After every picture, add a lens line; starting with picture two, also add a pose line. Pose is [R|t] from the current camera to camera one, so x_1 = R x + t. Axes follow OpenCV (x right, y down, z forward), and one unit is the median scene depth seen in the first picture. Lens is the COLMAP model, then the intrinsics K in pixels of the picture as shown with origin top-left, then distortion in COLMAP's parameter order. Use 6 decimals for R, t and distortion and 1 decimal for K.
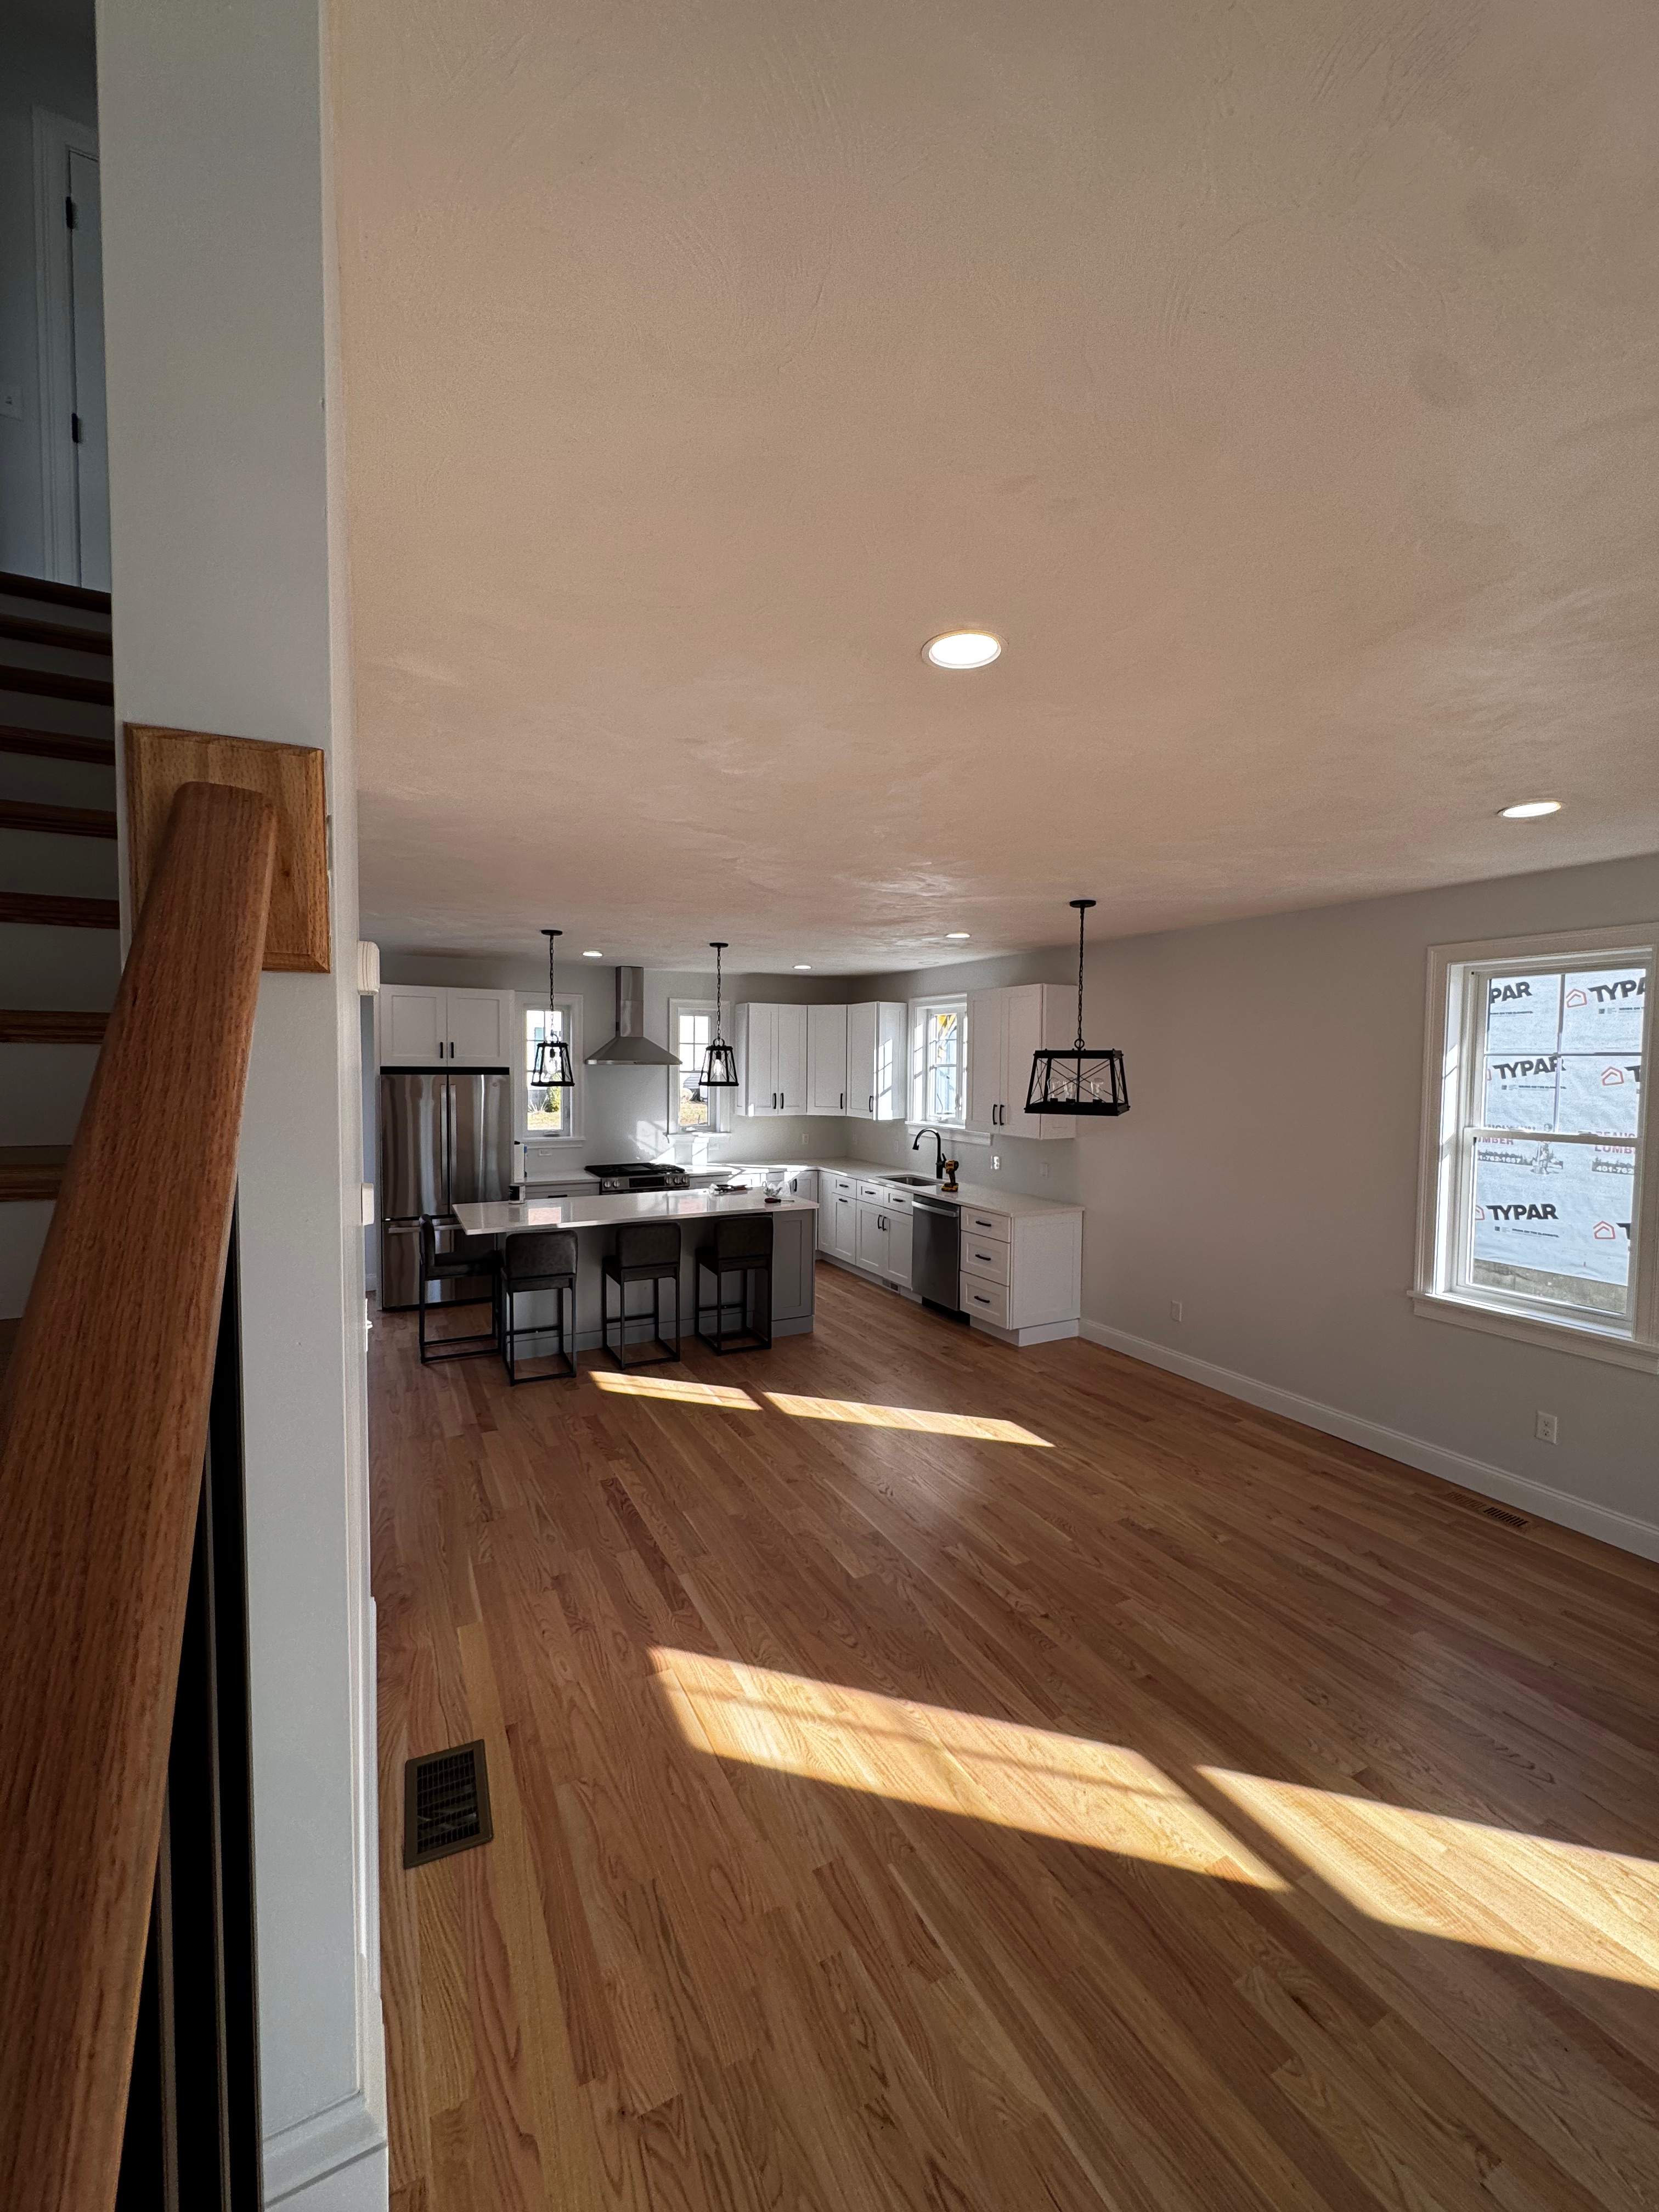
lens RADIAL K [[883.1, 0, 830.3], [0, 883.1, 1101.9], [0, 0, 1]] dist [-0.003083, 0.000070]
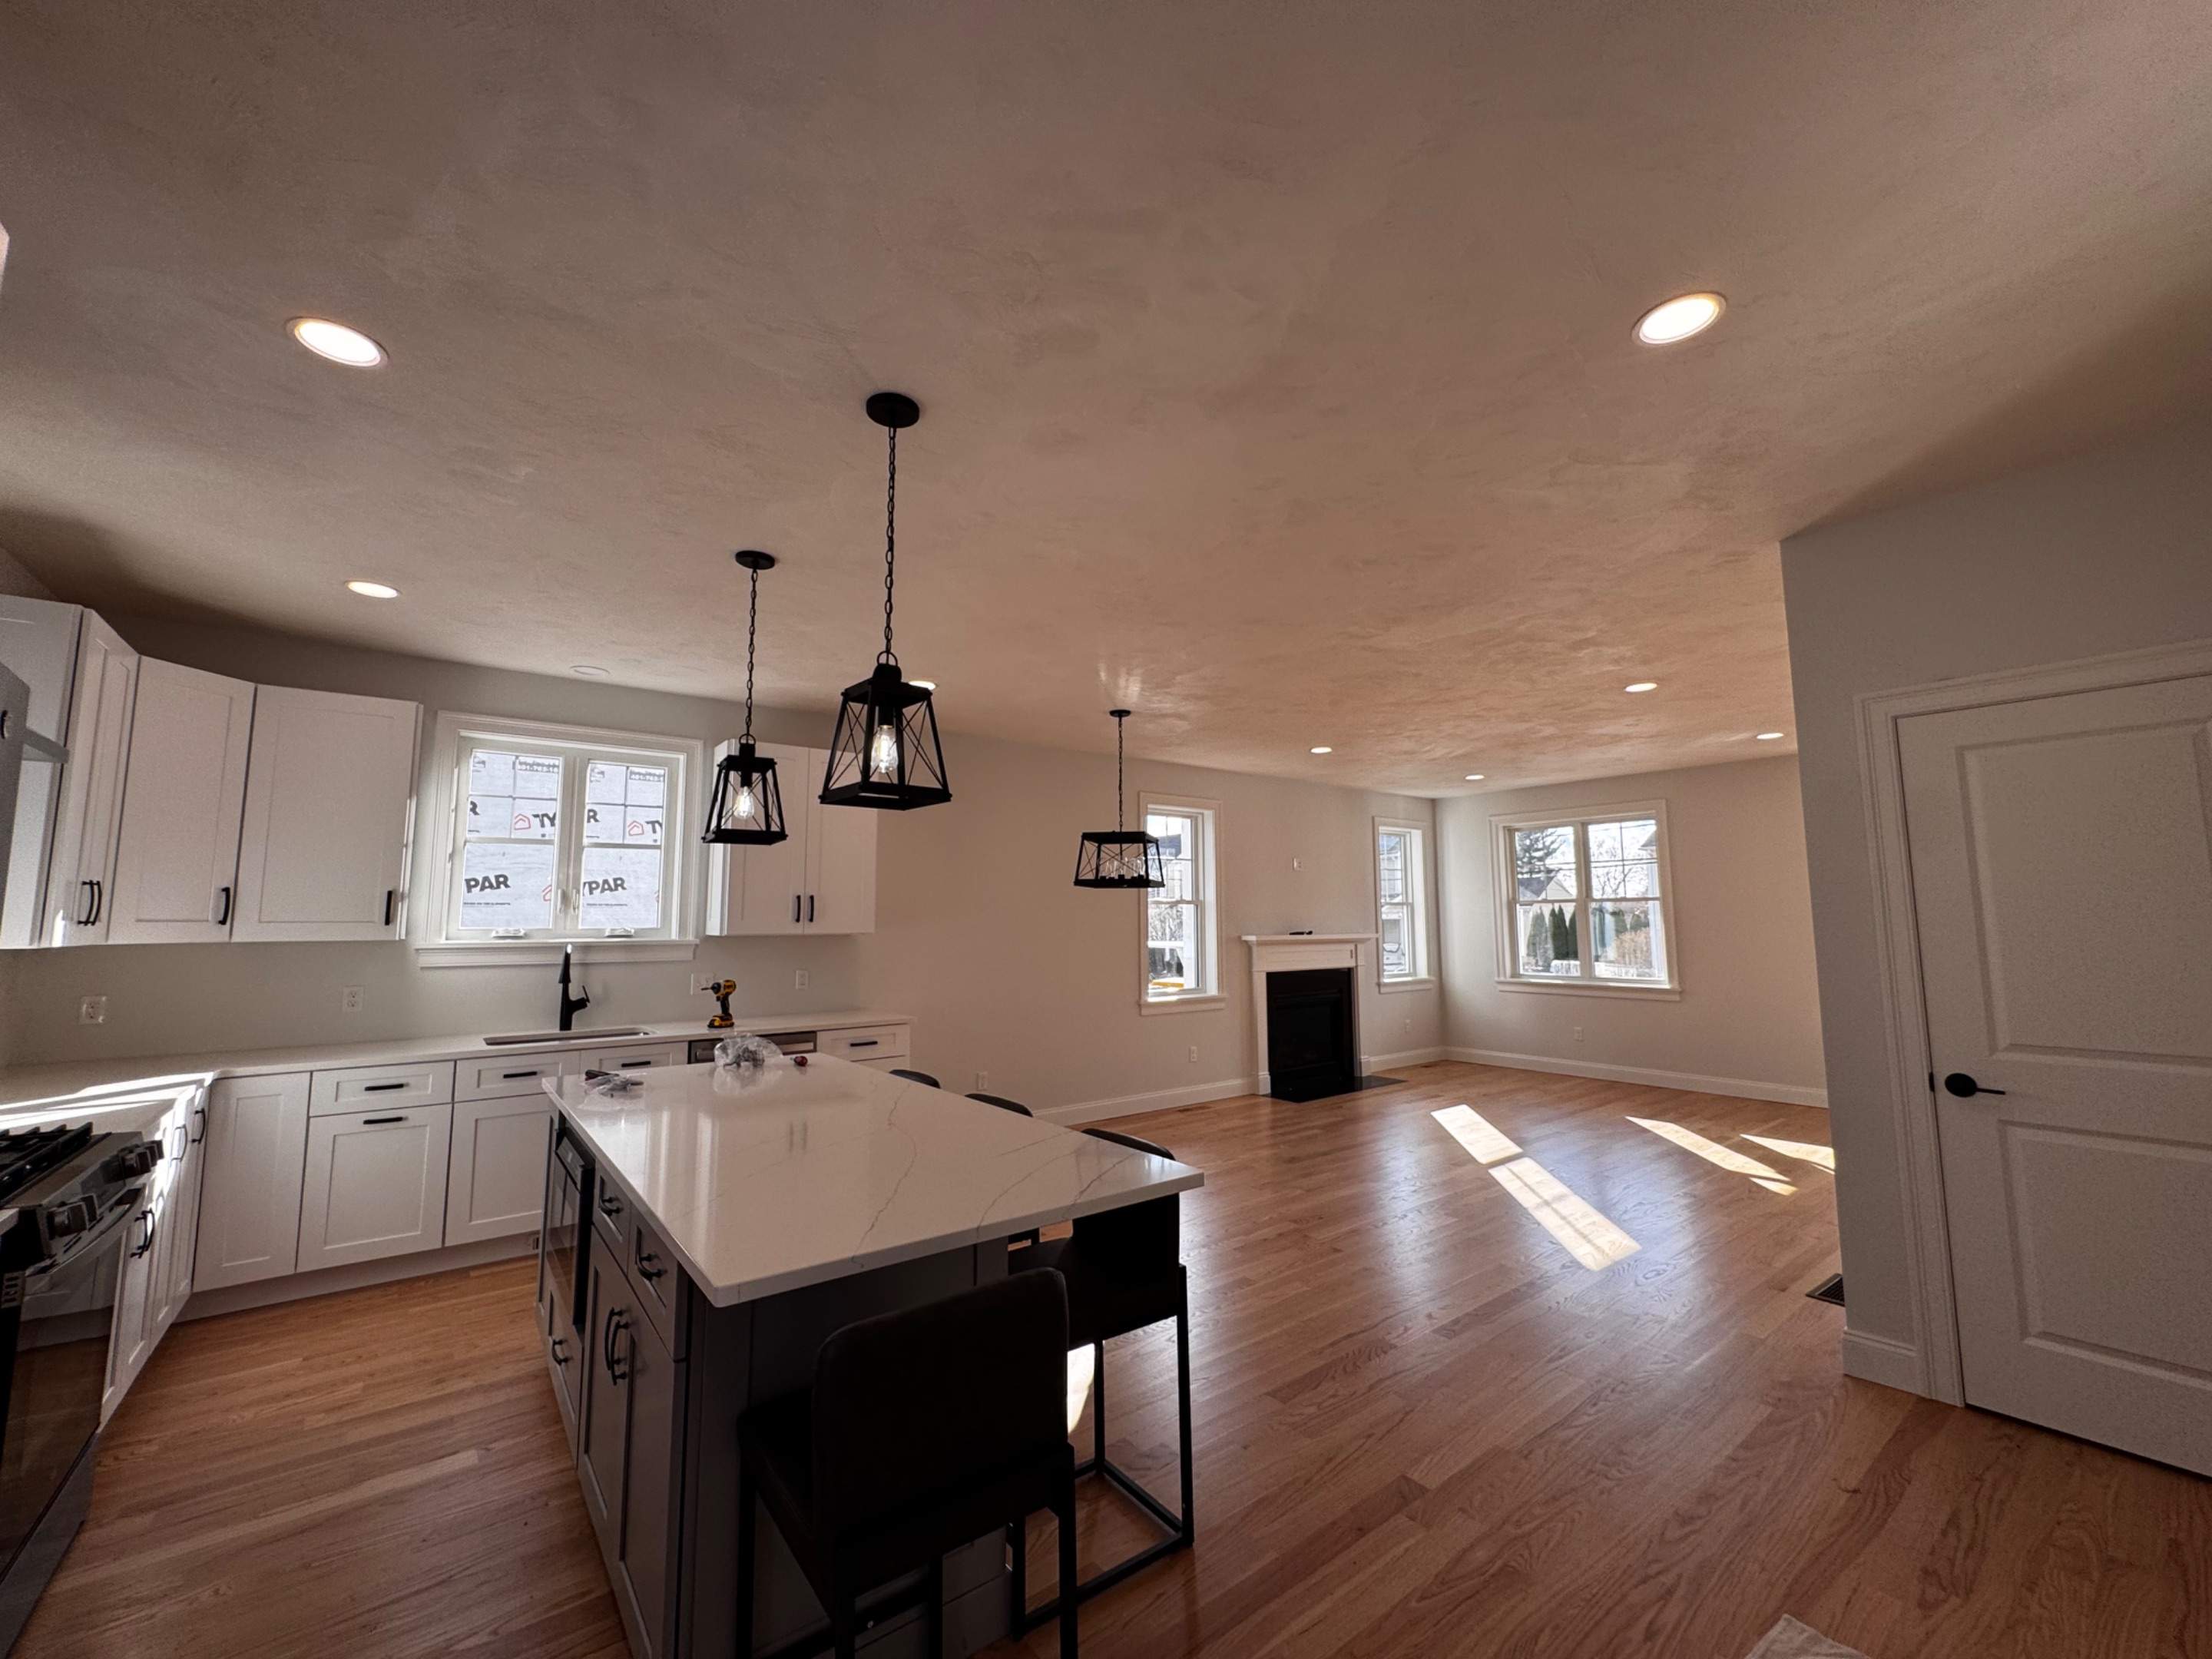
lens RADIAL K [[884.1, 0, 1103.0], [0, 884.1, 828.2], [0, 0, 1]] dist [-0.004656, 0.000816]
pose [[-0.171376, 0.096009, 0.980516, -0.669788], [0.049673, 0.994817, -0.088728, 0.028124], [-0.983953, 0.033499, -0.175256, 0.947249]]
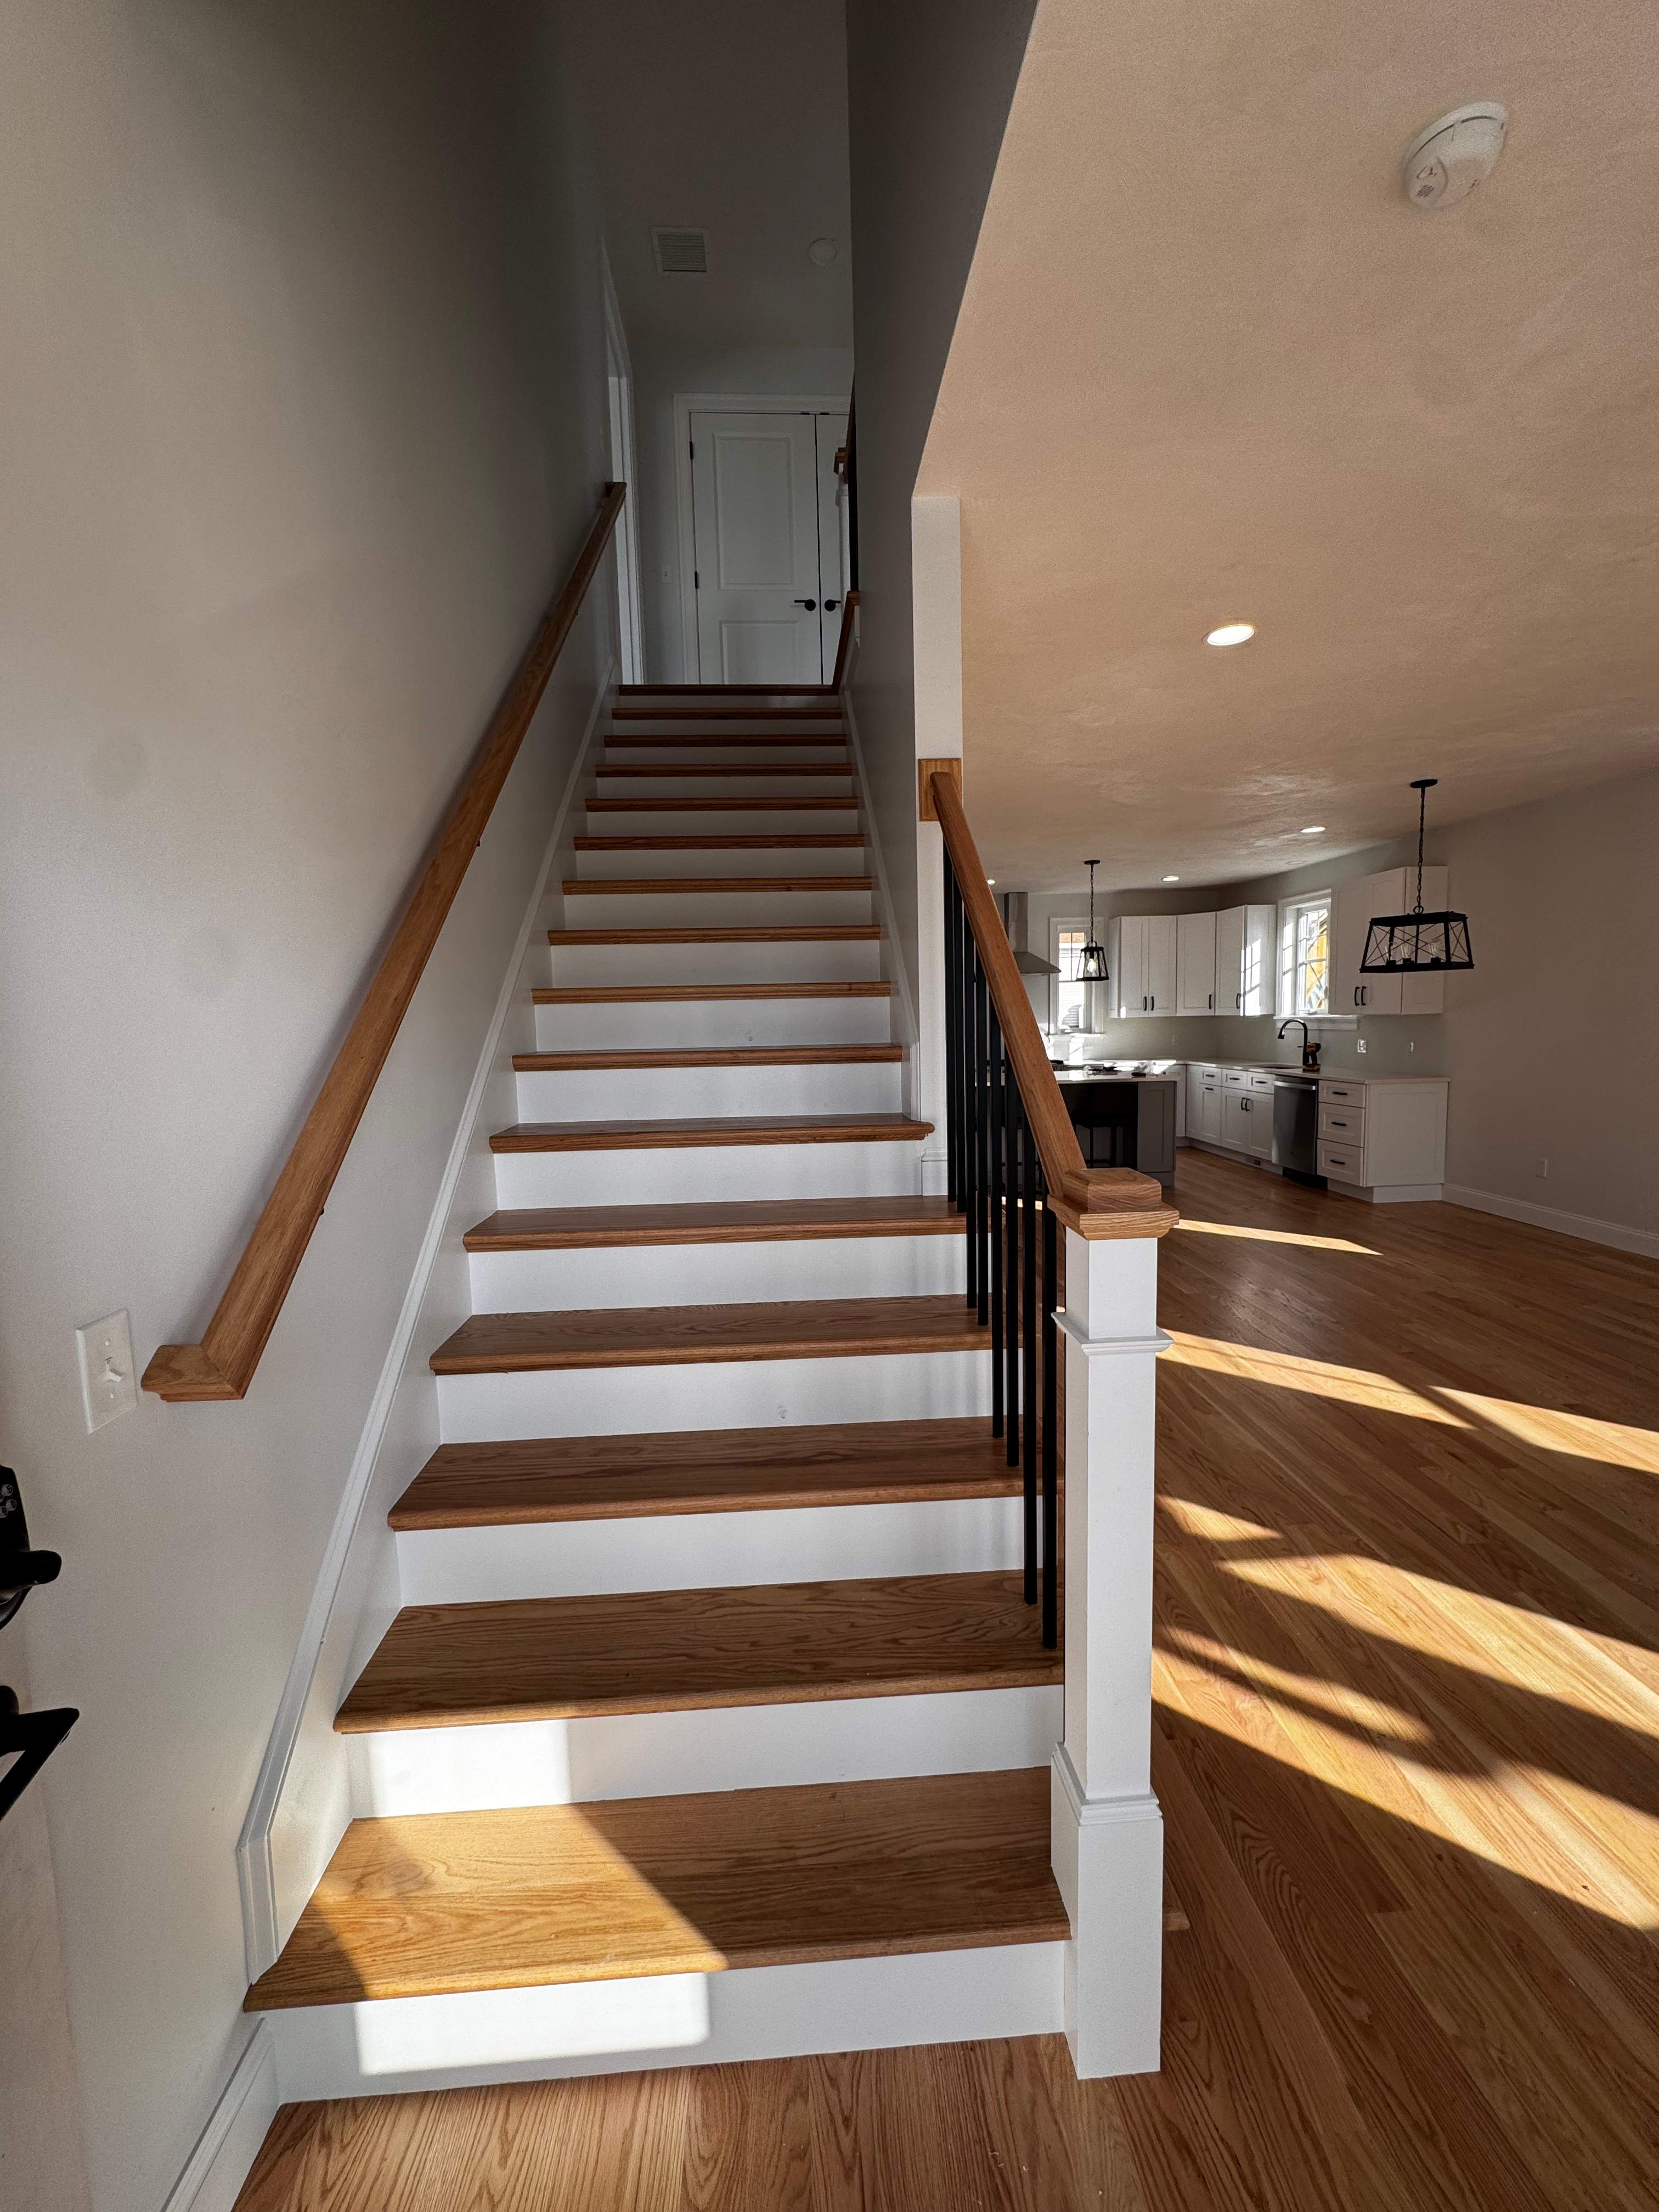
lens RADIAL K [[883.1, 0, 830.3], [0, 883.1, 1101.9], [0, 0, 1]] dist [-0.003083, 0.000070]
pose [[0.912235, 0.007485, -0.409599, 0.045562], [0.014808, 0.998577, 0.051229, 0.085245], [0.409400, -0.052798, 0.910826, -0.270218]]
